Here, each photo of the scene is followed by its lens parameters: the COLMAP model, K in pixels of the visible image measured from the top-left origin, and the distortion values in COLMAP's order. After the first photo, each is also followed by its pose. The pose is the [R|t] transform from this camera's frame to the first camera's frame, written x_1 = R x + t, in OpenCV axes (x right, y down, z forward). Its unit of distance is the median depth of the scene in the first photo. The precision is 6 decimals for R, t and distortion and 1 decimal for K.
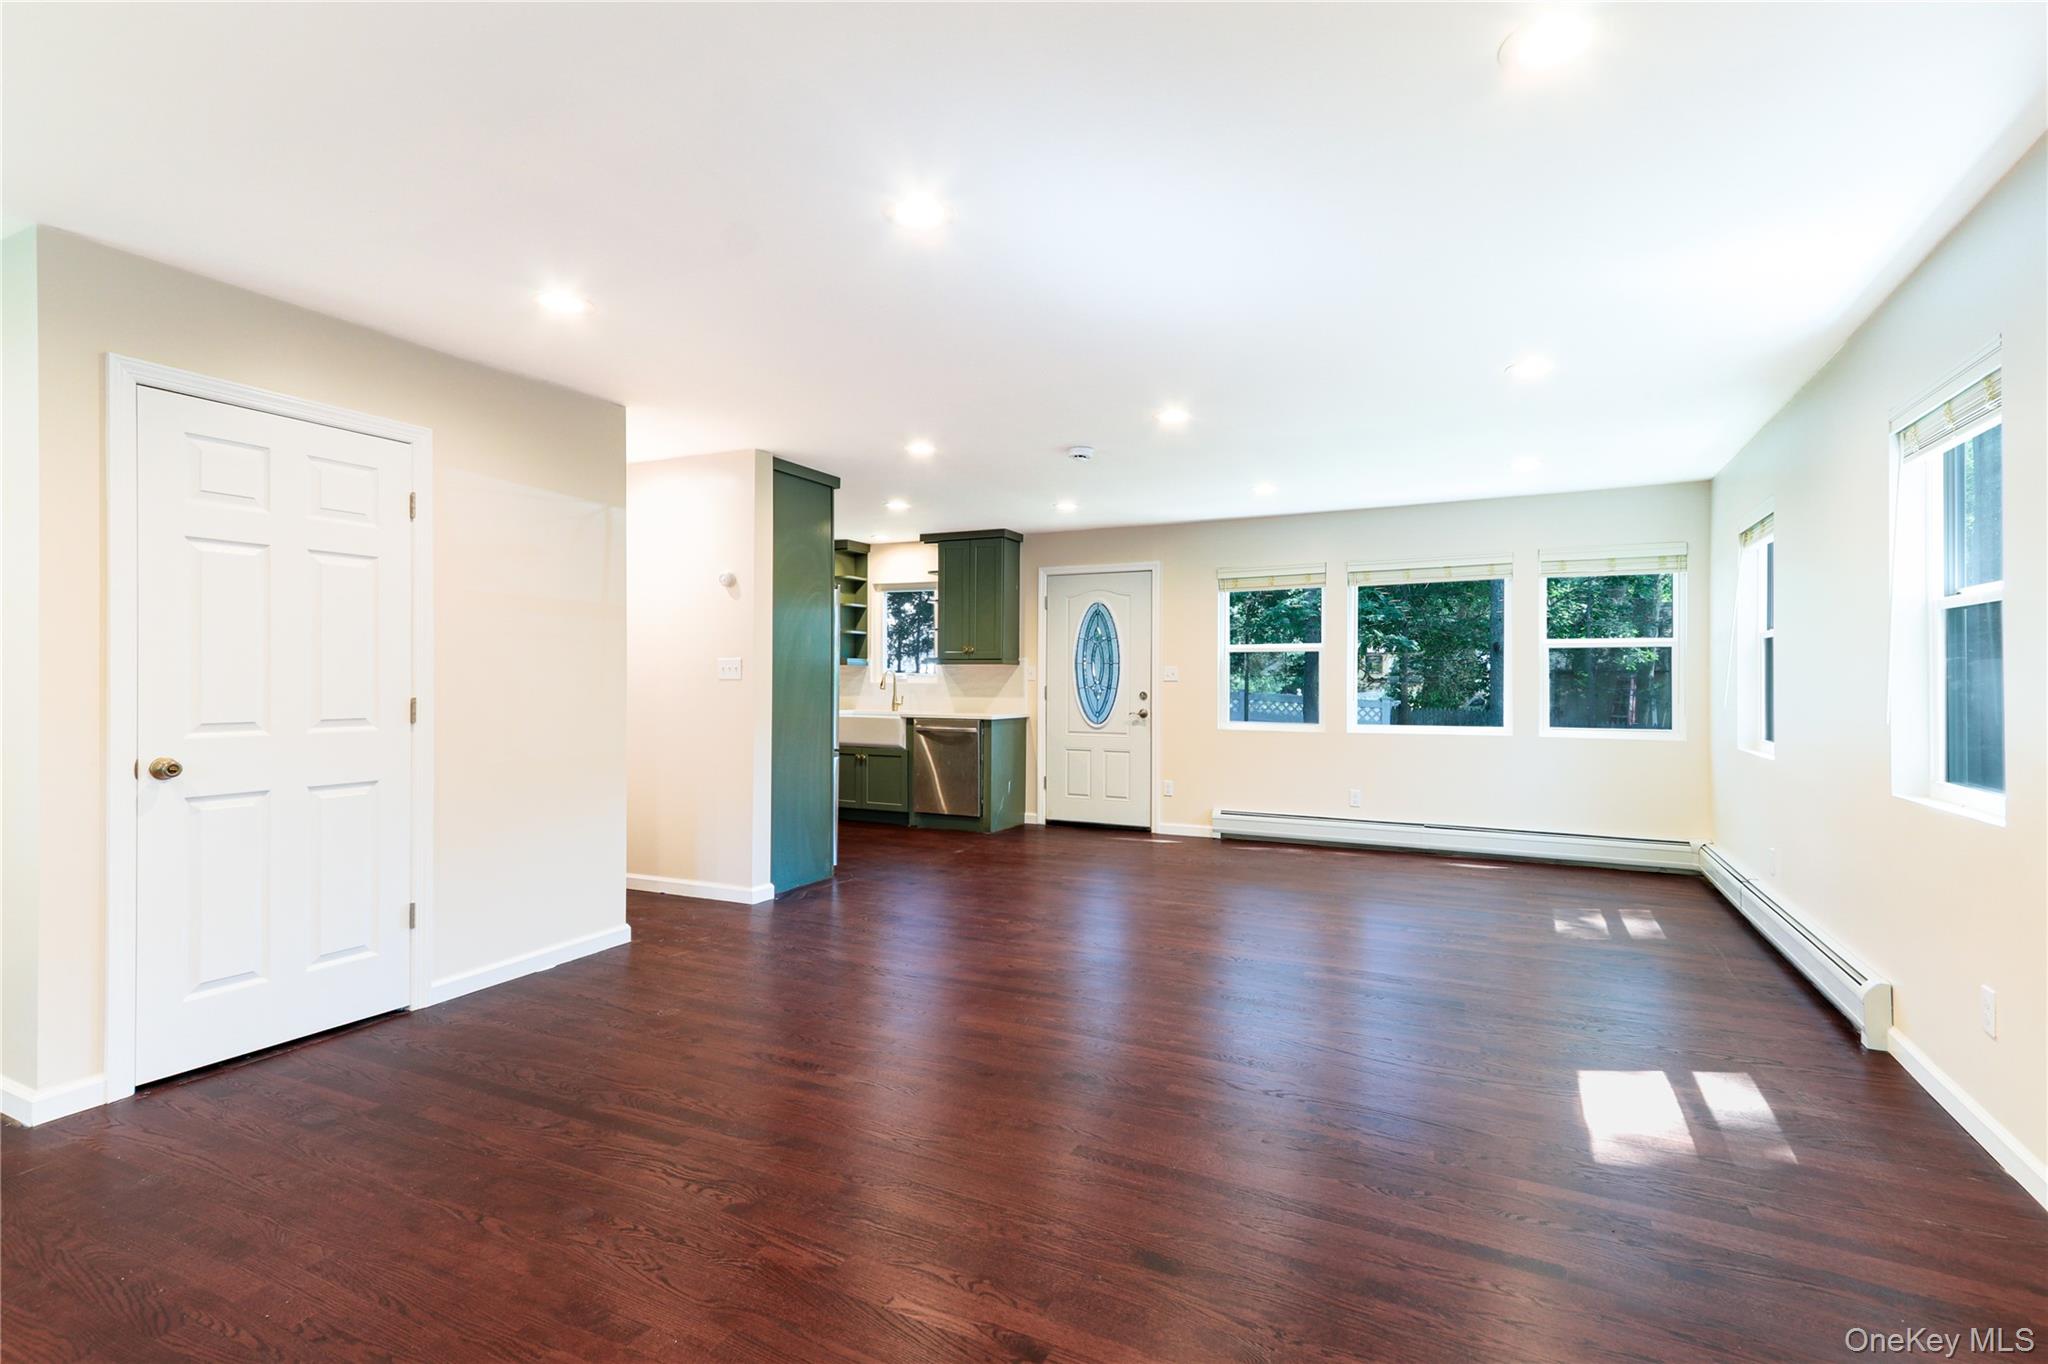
lens RADIAL K [[941.9, 0, 1024.0], [0, 941.9, 682.0], [0, 0, 1]] dist [0.020703, 0.000014]
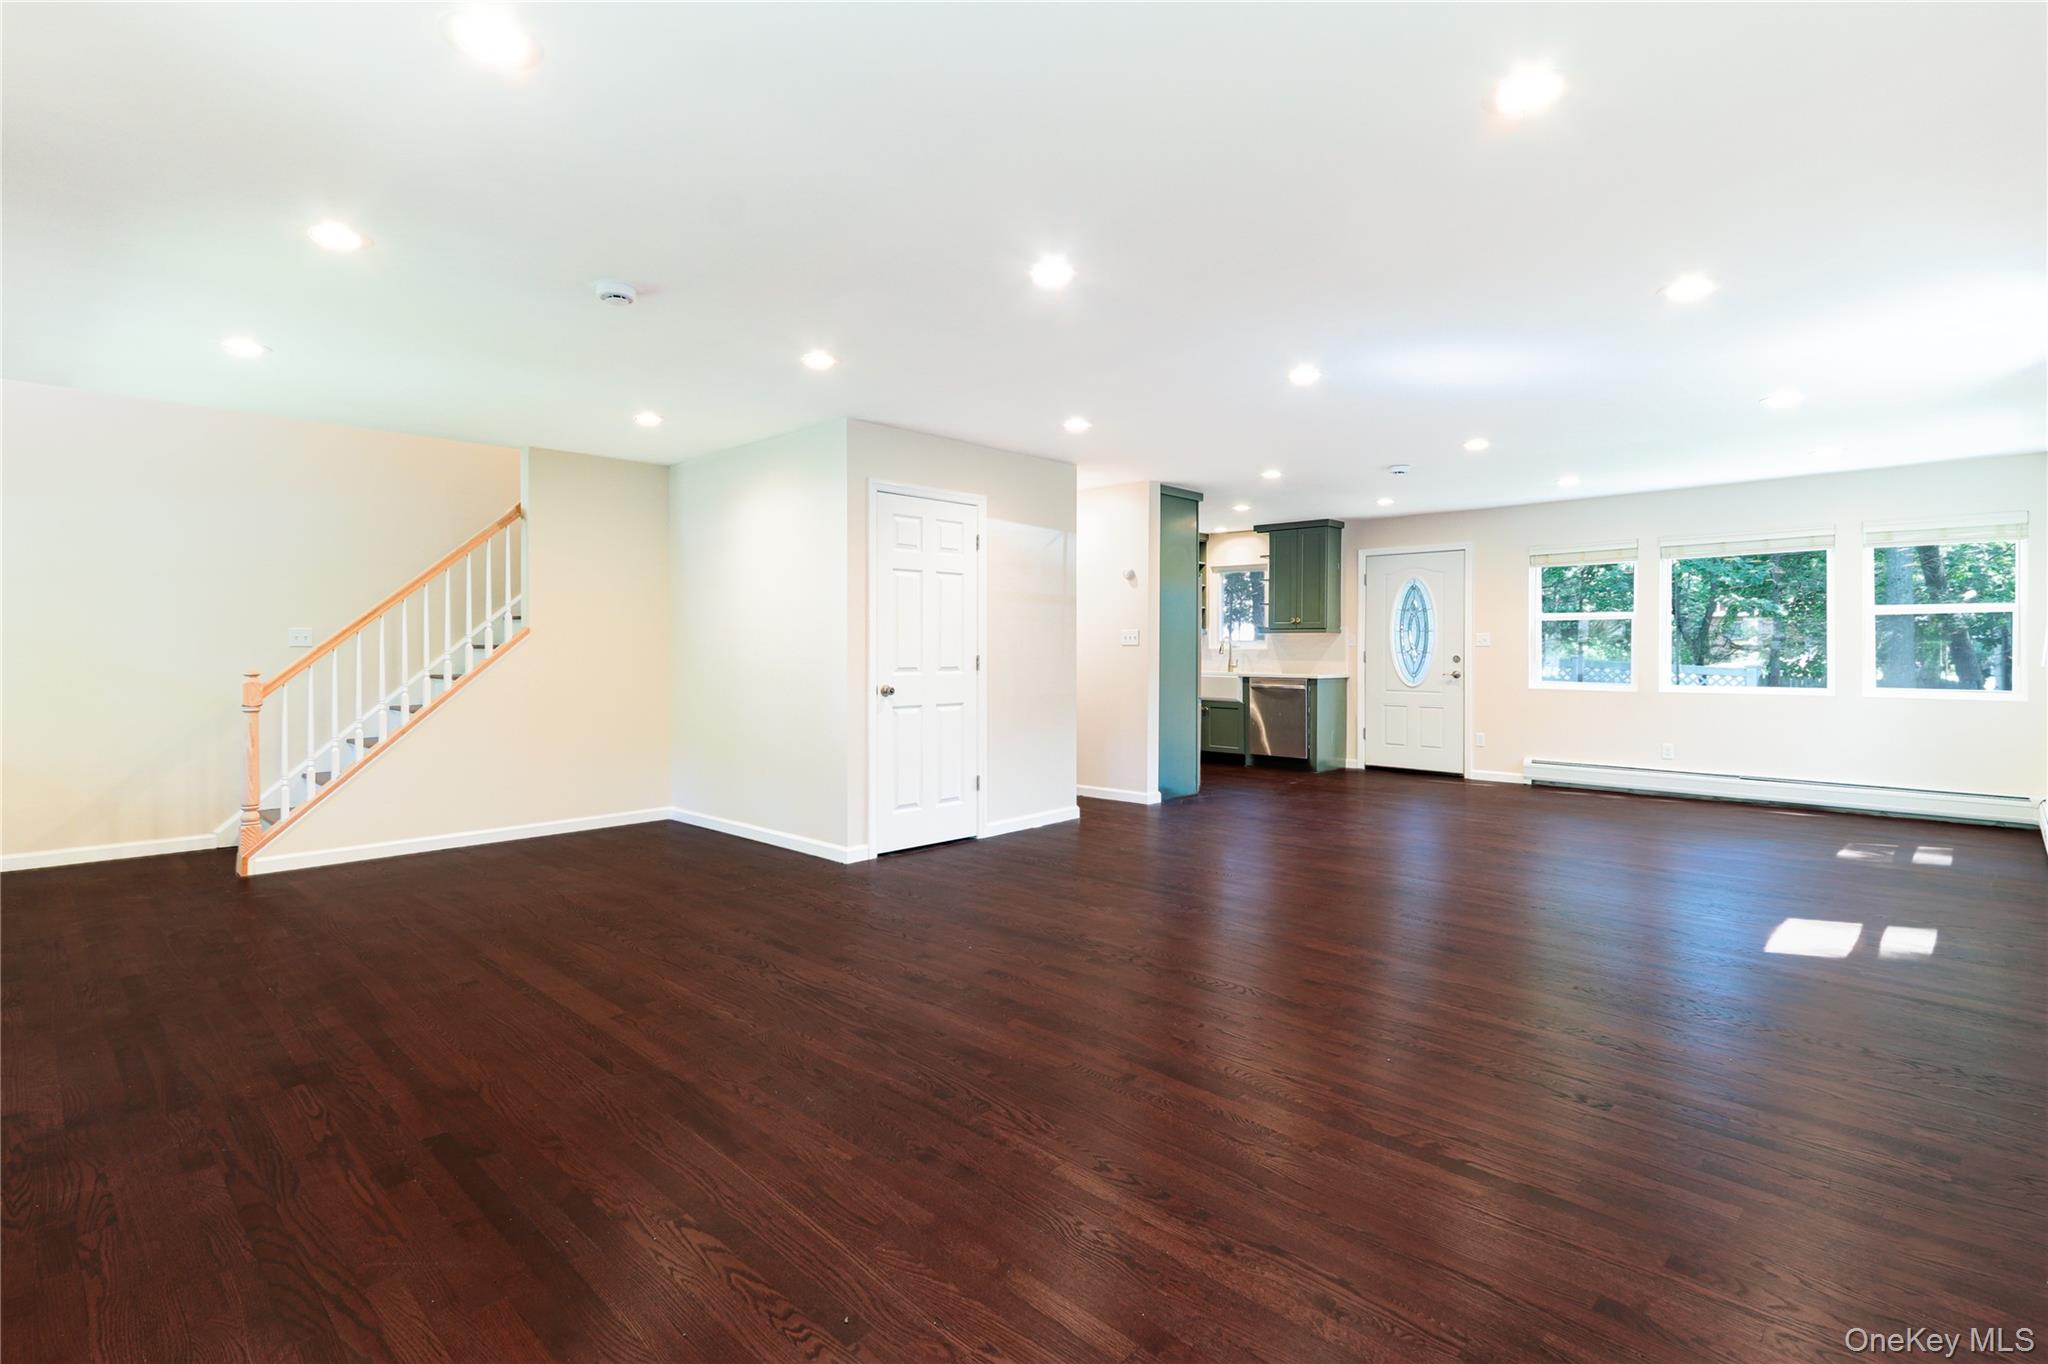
lens RADIAL K [[959.6, 0, 1015.8], [0, 959.6, 652.3], [0, 0, 1]] dist [0.024856, -0.000451]
pose [[0.951668, -0.000563, -0.307129, -0.026177], [0.000851, 0.999999, 0.000803, 0.005323], [0.307128, -0.001026, 0.951668, -0.315252]]
